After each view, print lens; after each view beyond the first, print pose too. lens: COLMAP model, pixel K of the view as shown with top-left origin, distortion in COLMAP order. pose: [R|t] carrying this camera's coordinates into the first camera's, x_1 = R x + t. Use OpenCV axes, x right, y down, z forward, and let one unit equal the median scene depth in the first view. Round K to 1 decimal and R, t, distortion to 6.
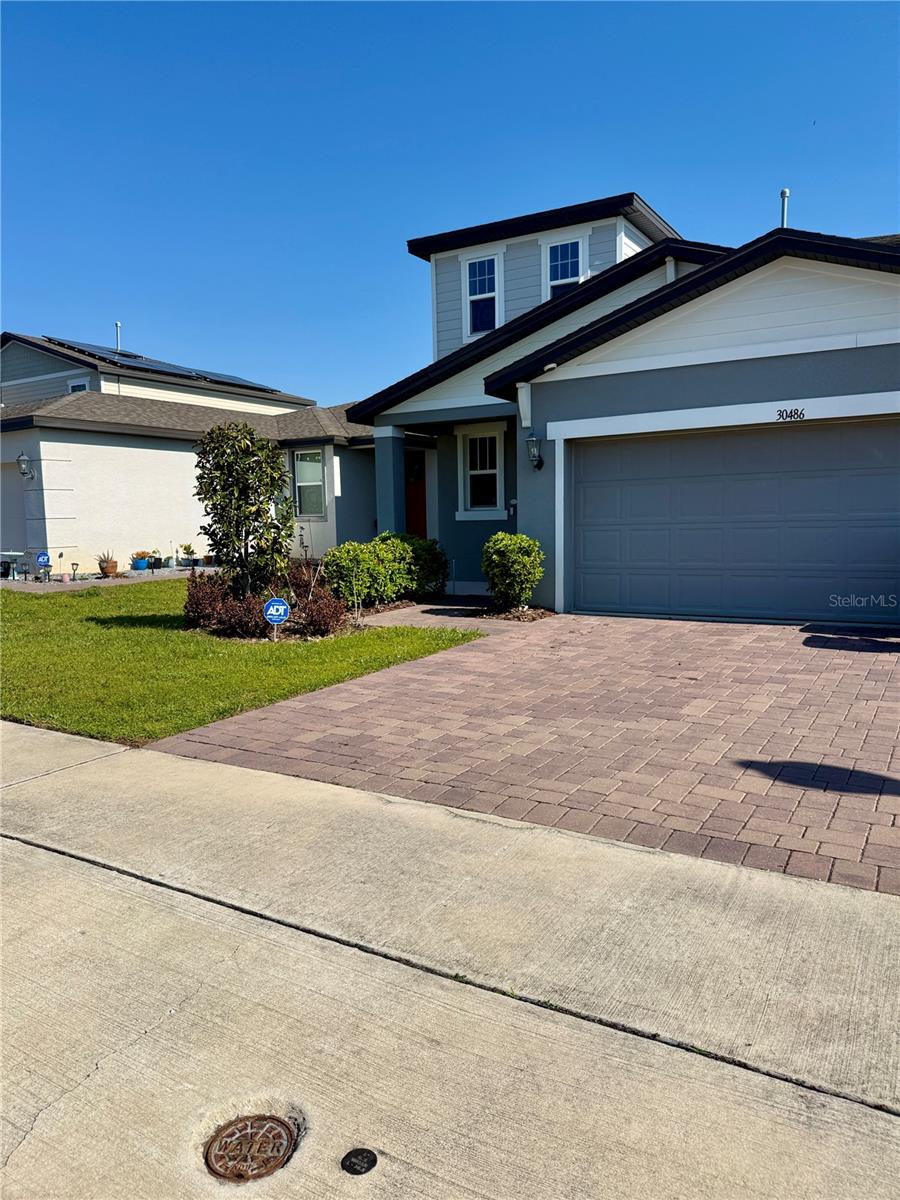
lens RADIAL K [[827.4, 0, 450.0], [0, 827.4, 600.0], [0, 0, 1]] dist [0.127115, -0.224329]
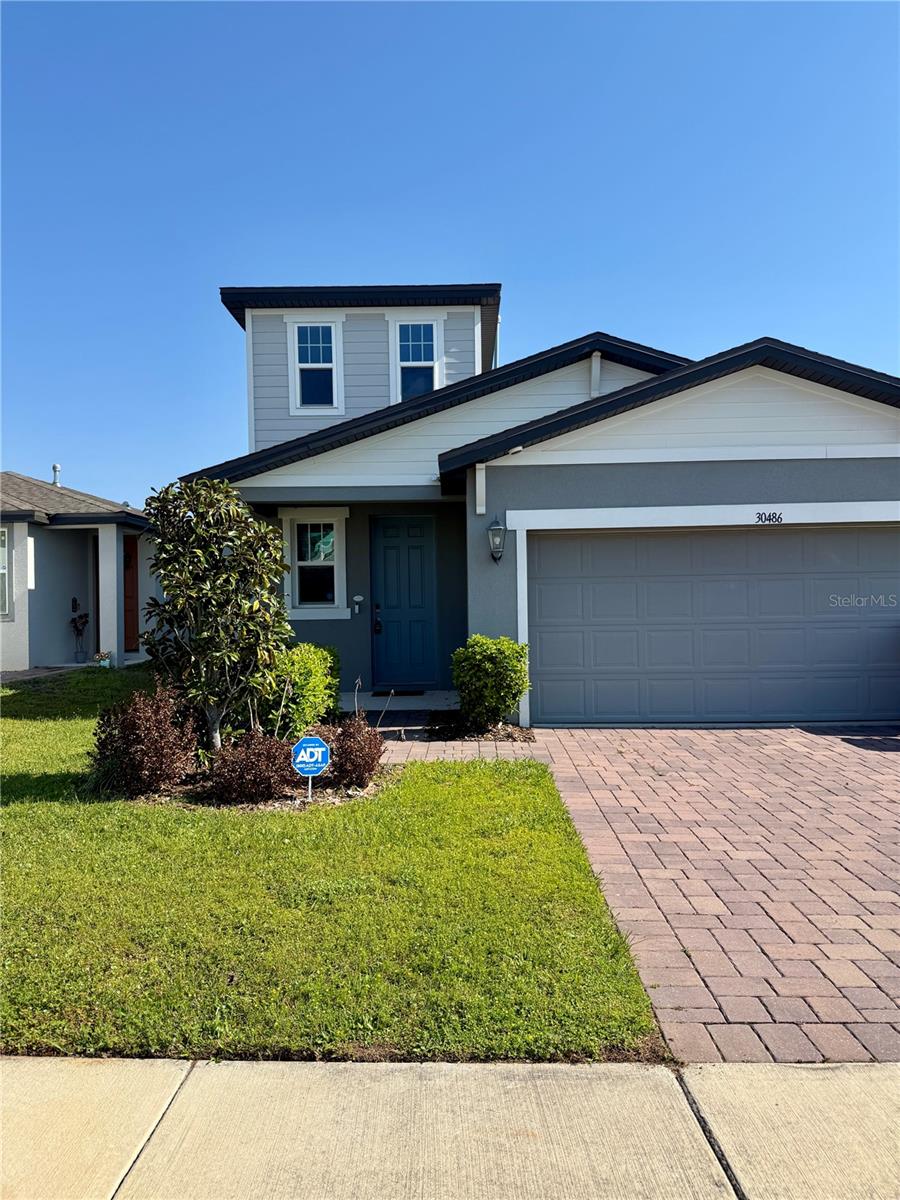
lens RADIAL K [[827.4, 0, 450.0], [0, 827.4, 600.0], [0, 0, 1]] dist [0.127115, -0.224329]
pose [[0.870640, 0.010586, 0.491807, -0.367021], [0.046958, 0.993414, -0.104512, -0.030381], [-0.489674, 0.114087, 0.864409, 0.283928]]
